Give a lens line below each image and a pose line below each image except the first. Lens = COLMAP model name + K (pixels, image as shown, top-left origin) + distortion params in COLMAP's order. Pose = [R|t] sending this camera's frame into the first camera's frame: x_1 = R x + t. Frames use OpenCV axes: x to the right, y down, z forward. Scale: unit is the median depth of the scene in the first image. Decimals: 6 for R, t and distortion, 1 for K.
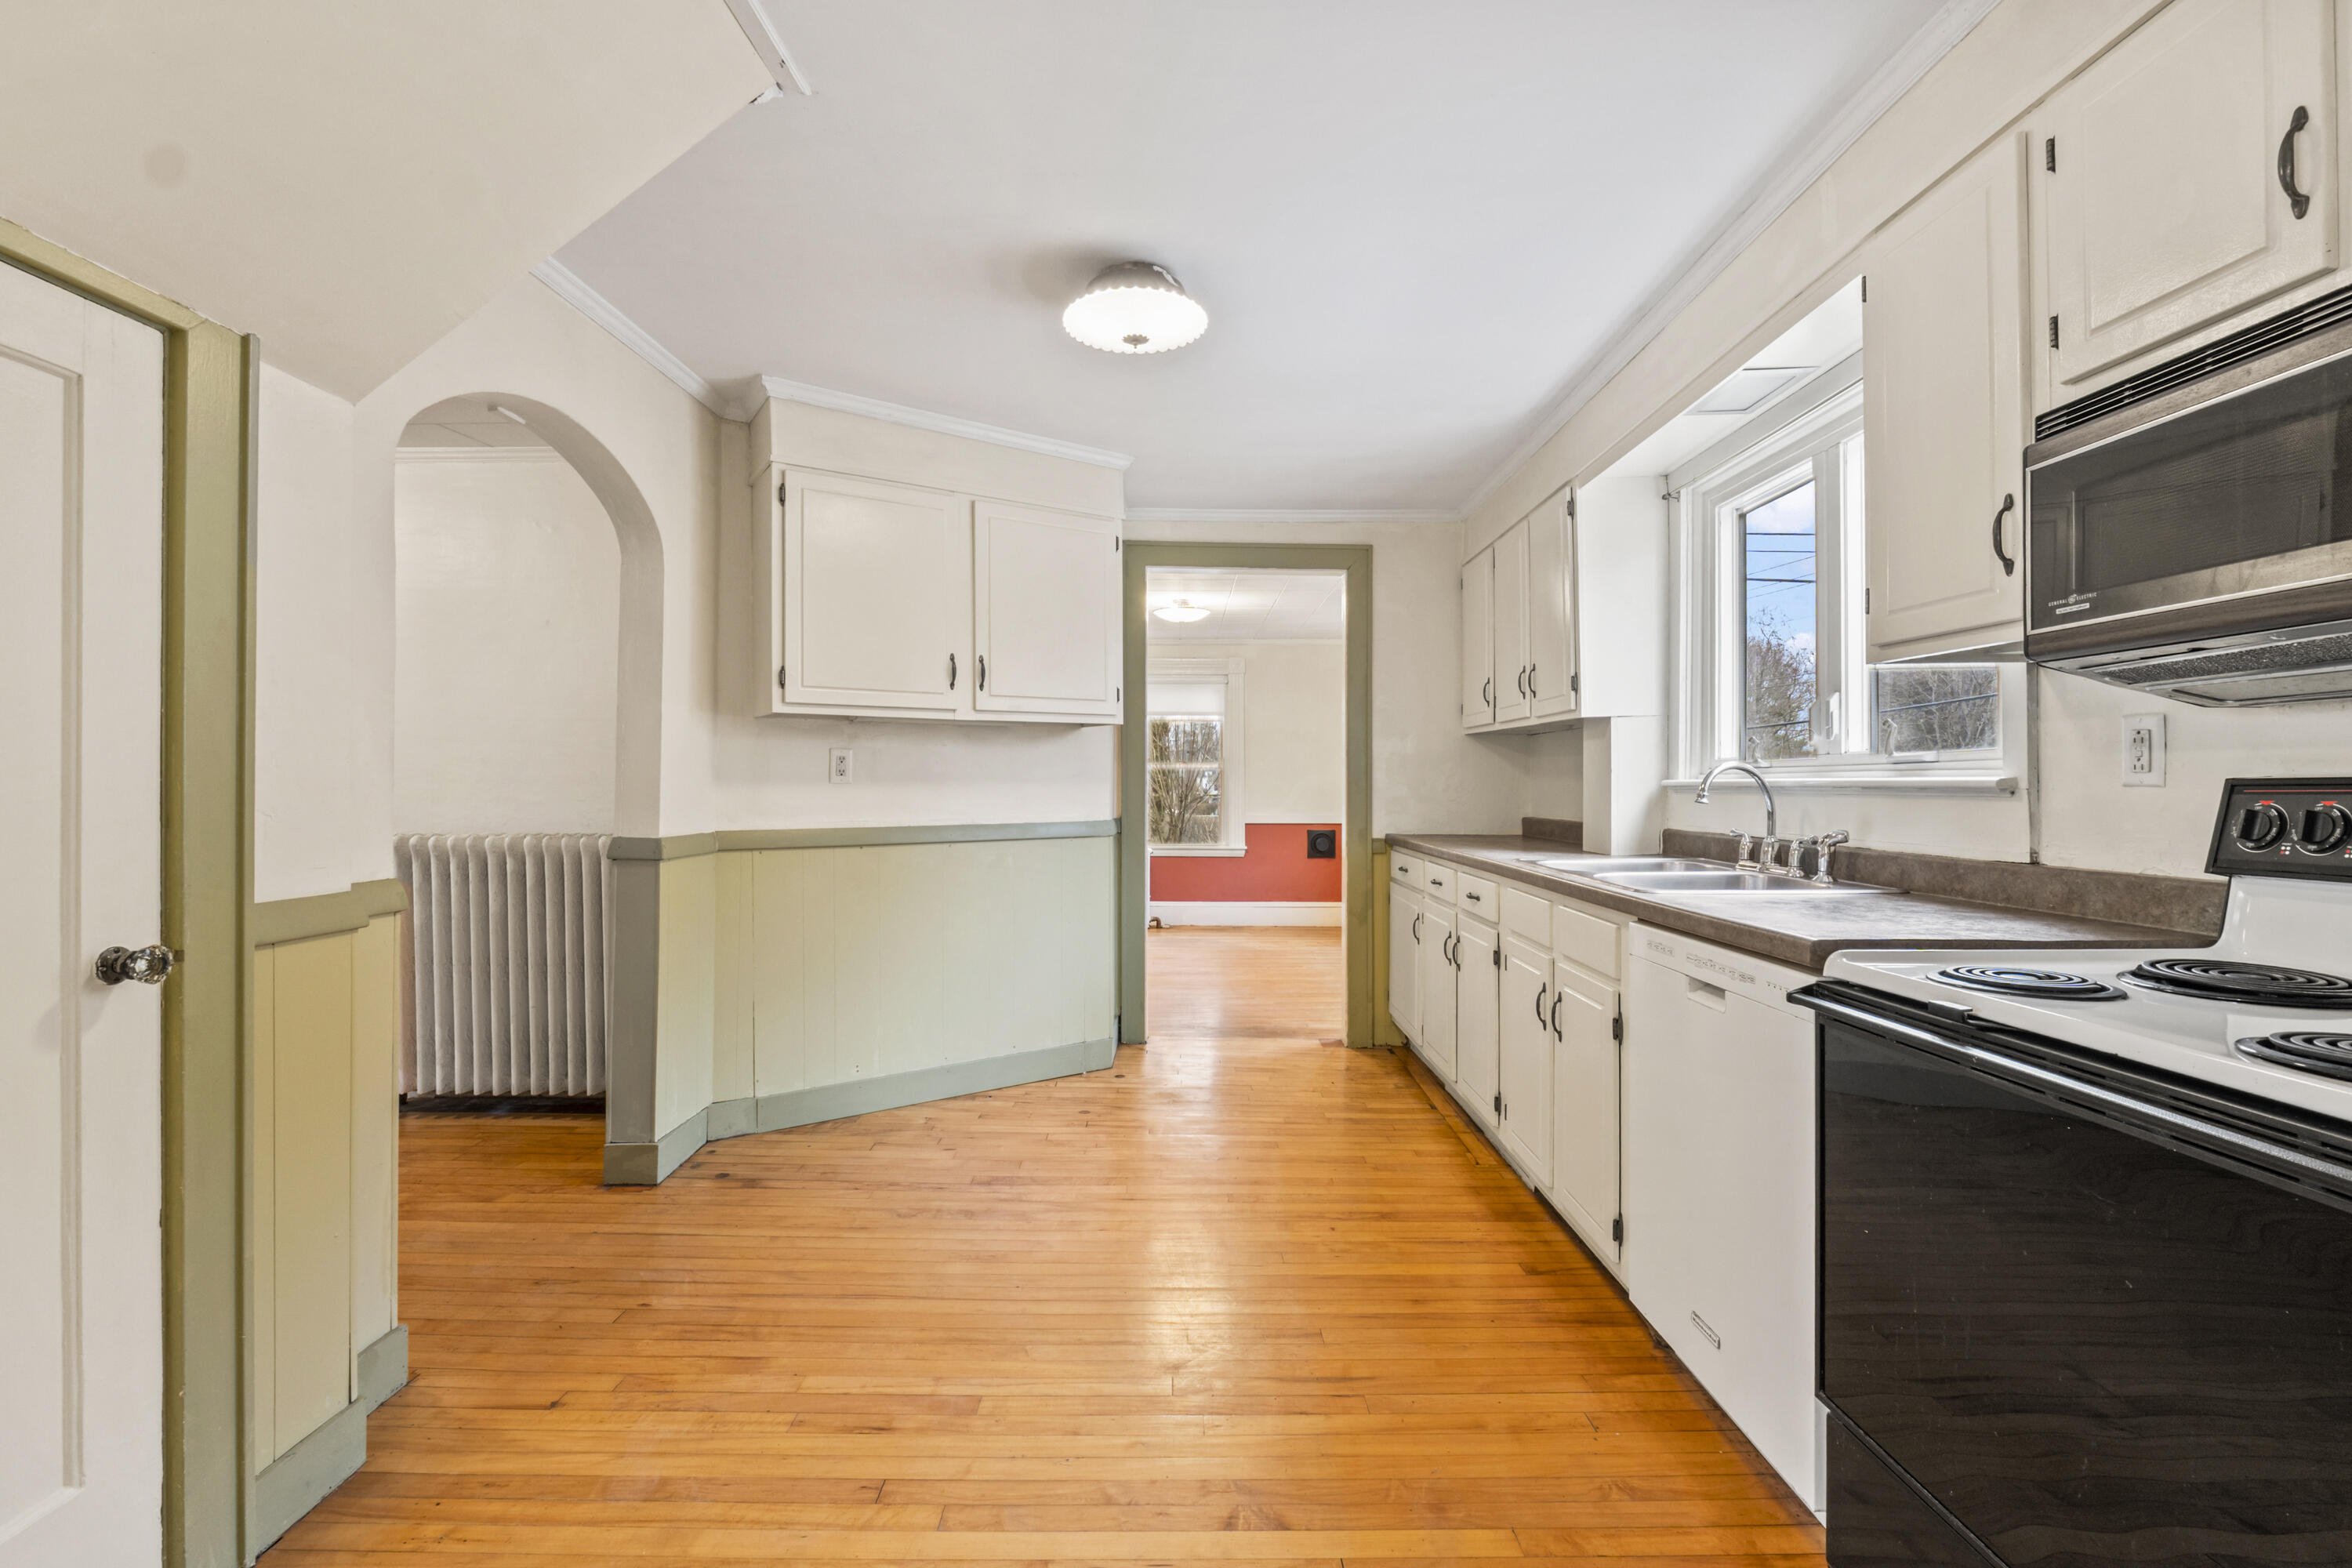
lens RADIAL K [[1003.1, 0, 1166.8], [0, 1003.1, 784.9], [0, 0, 1]] dist [-0.007682, -0.000720]
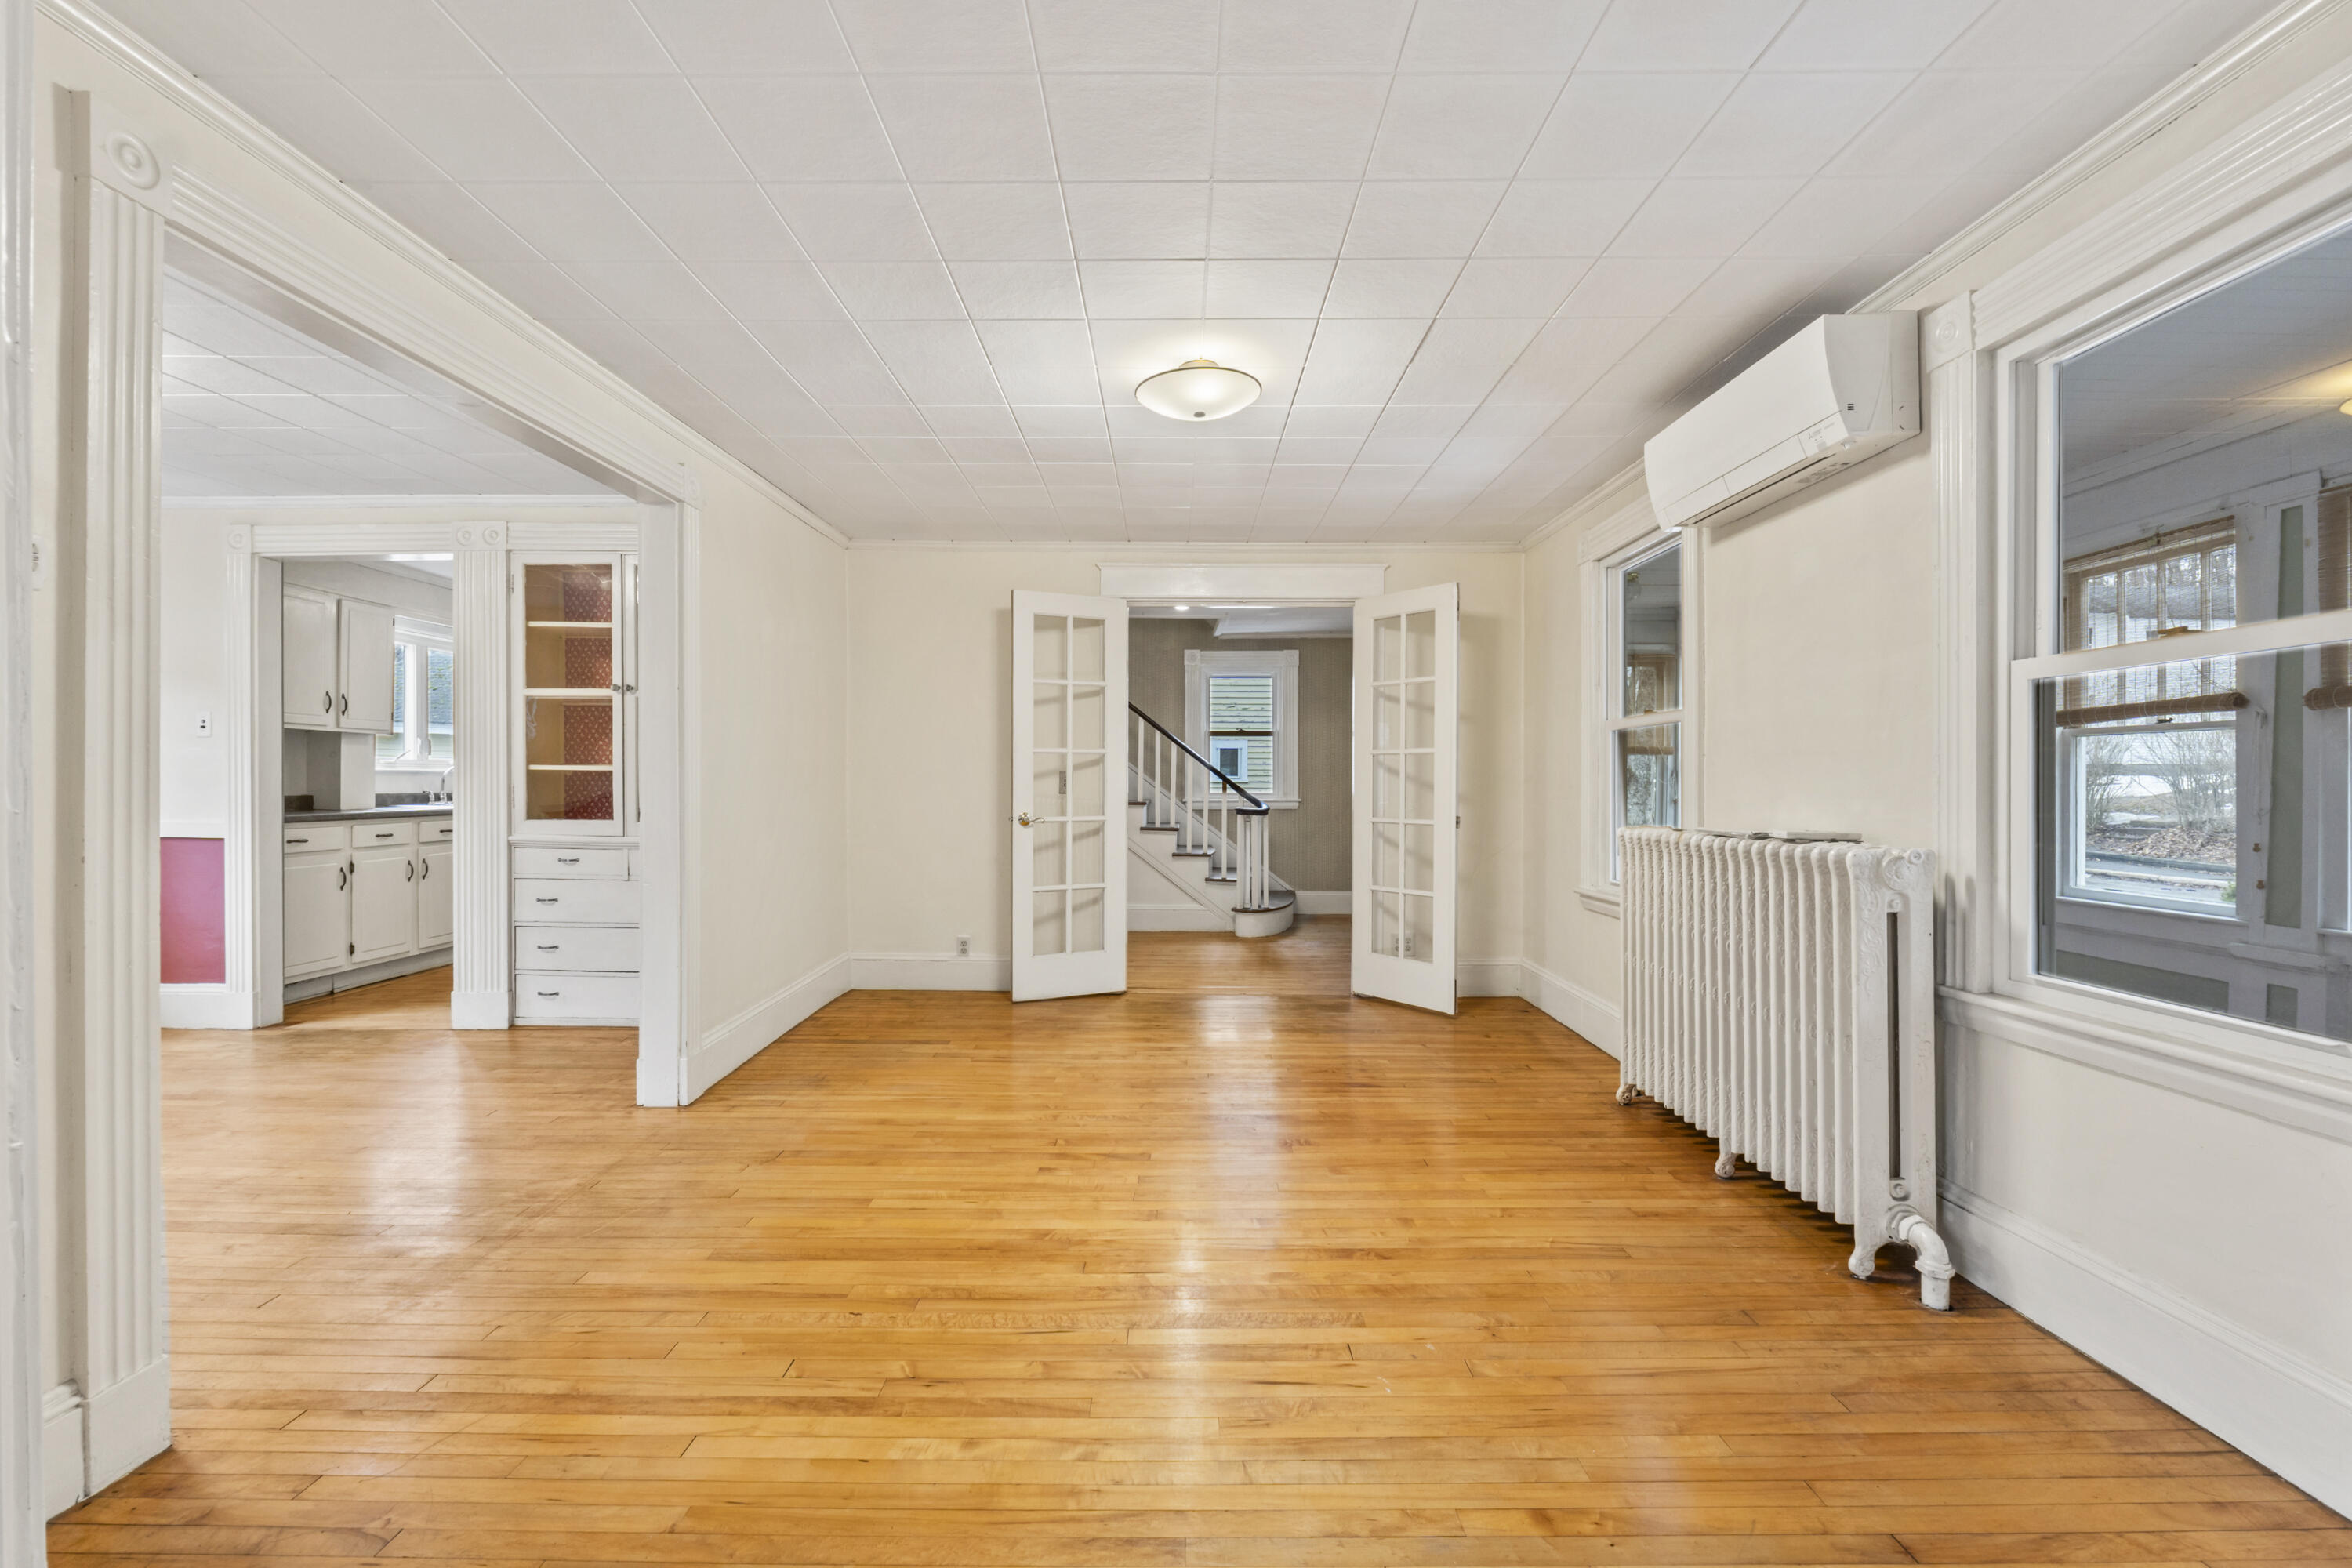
lens RADIAL K [[1003.1, 0, 1172.1], [0, 1003.1, 790.5], [0, 0, 1]] dist [-0.007682, -0.000720]
pose [[-0.999959, -0.008351, -0.003525, -1.283288], [-0.008387, 0.999911, 0.010389, 0.006215], [0.003437, 0.010418, -0.999940, 3.537154]]
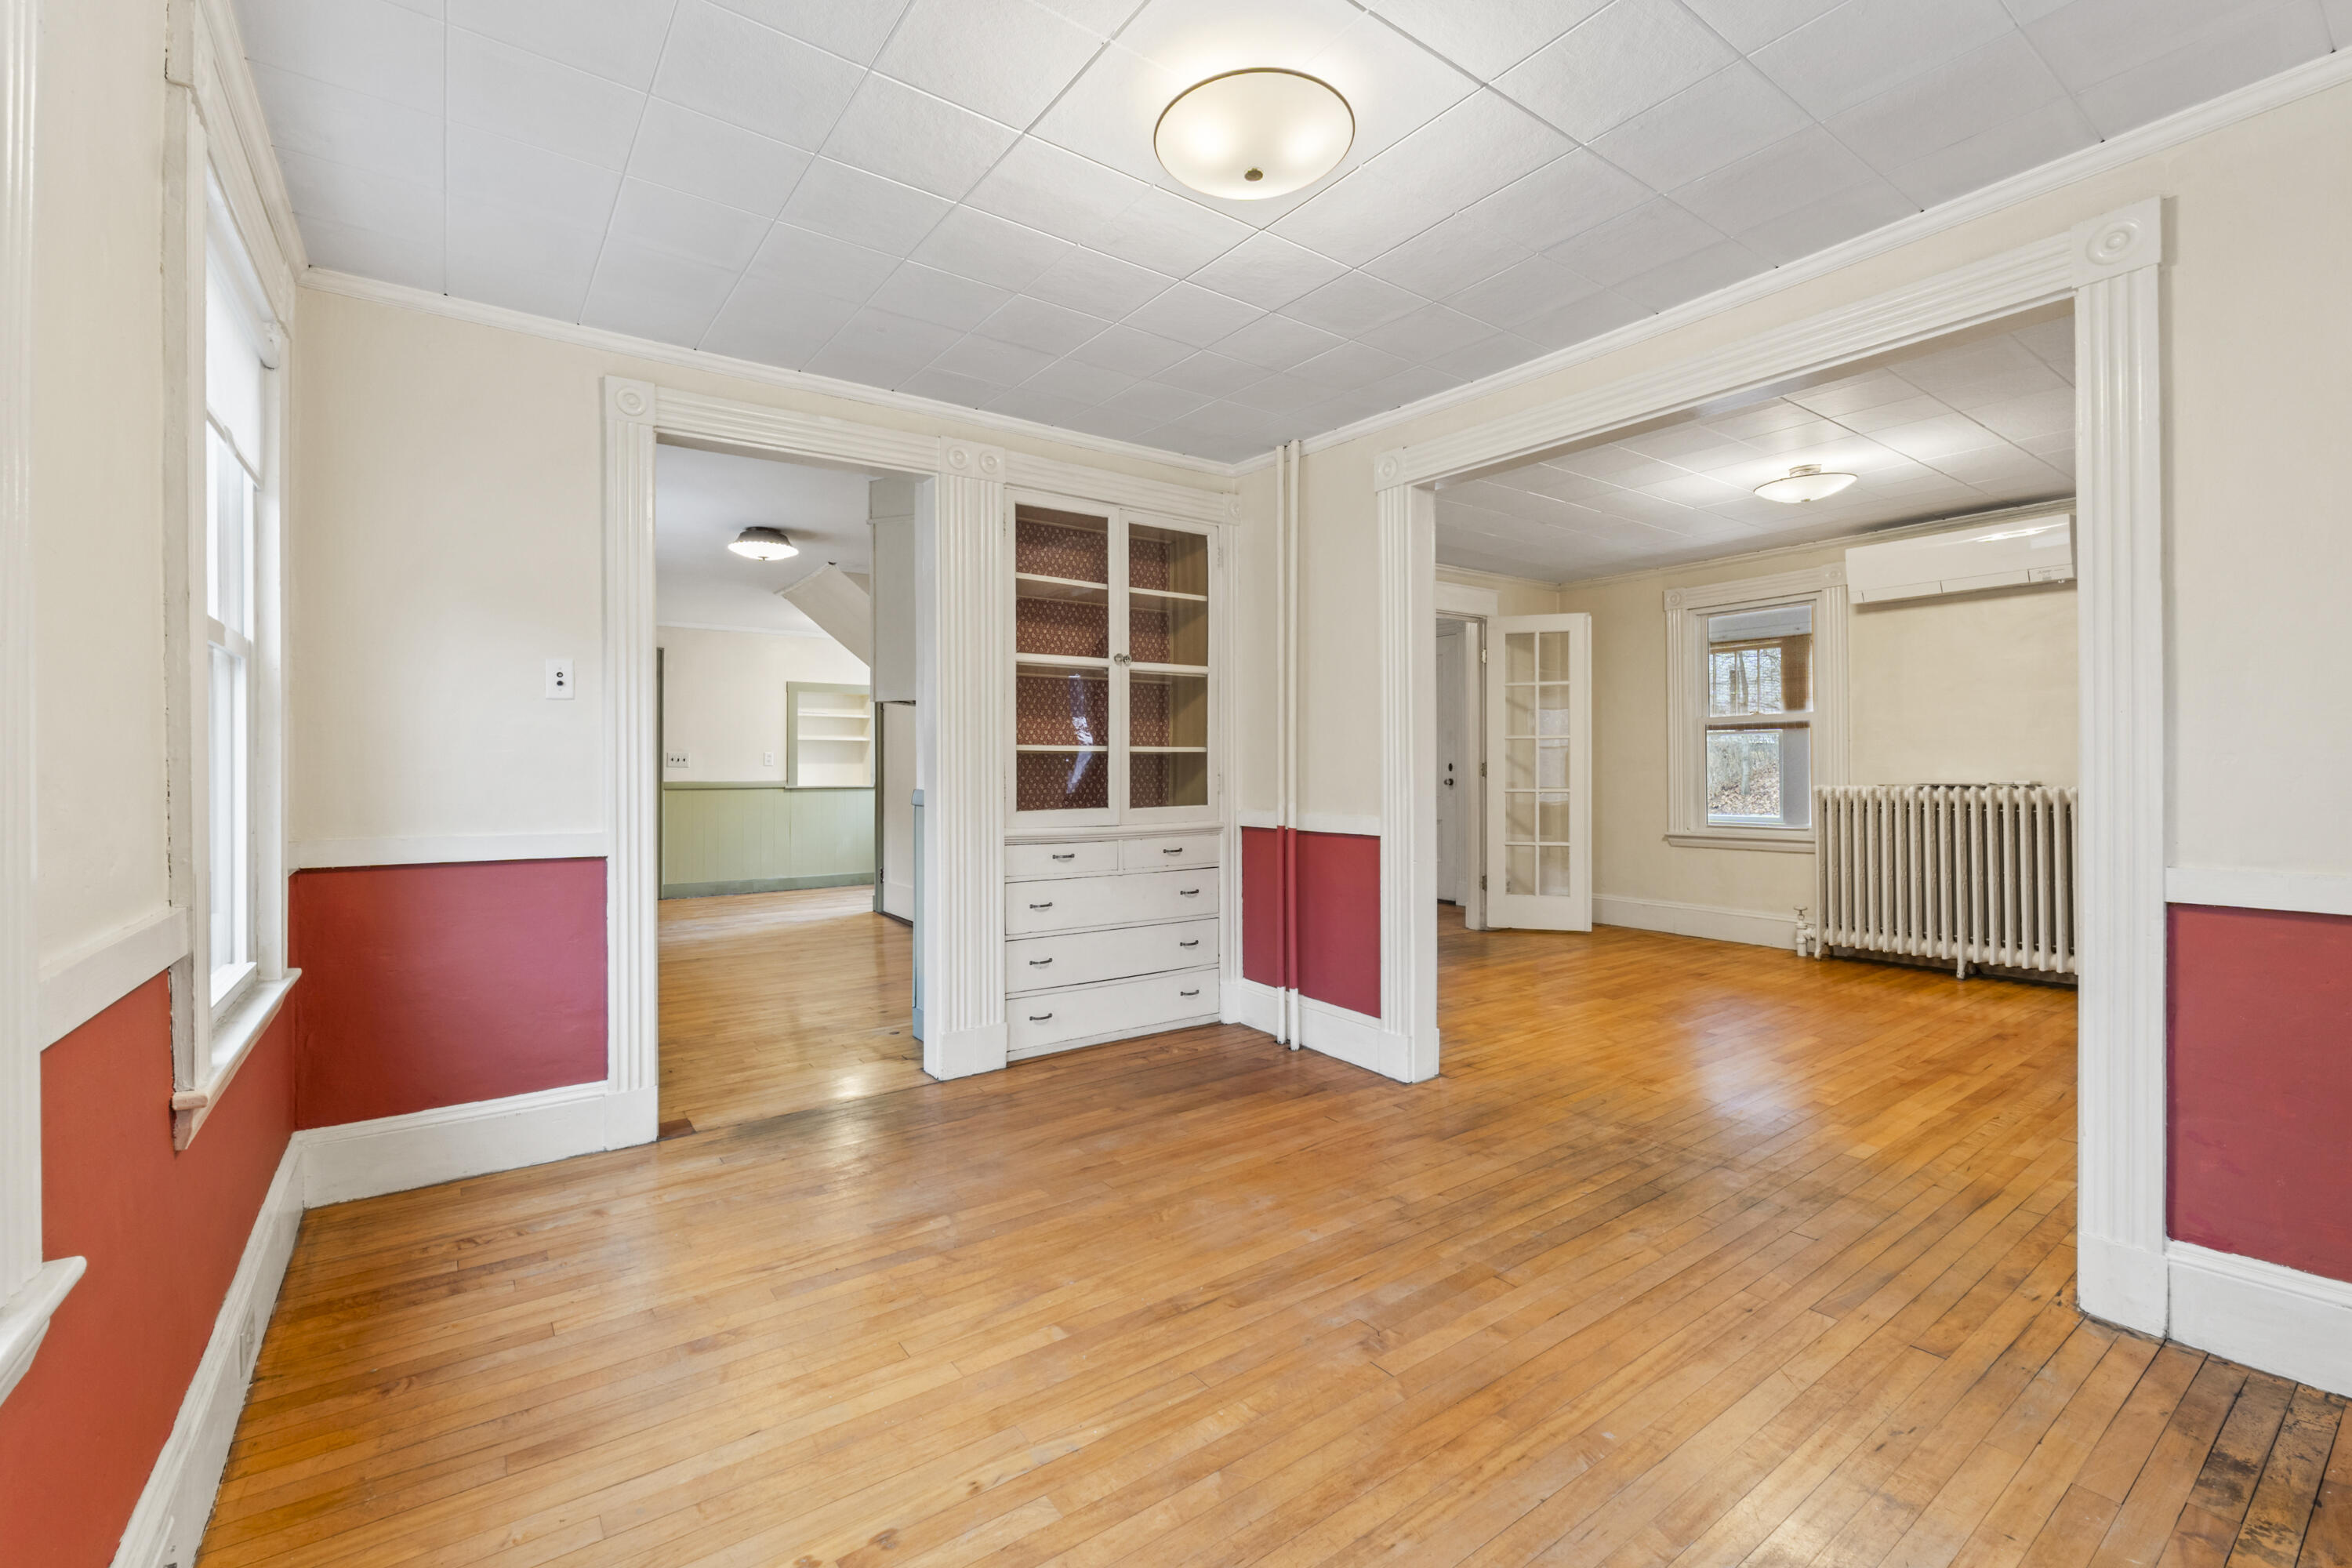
lens RADIAL K [[1003.1, 0, 1171.3], [0, 1003.1, 769.8], [0, 0, 1]] dist [-0.007682, -0.000720]
pose [[-0.804308, 0.001587, -0.594211, 0.523943], [0.001042, 0.999999, 0.001261, 0.022793], [0.594212, 0.000395, -0.804309, 3.087371]]
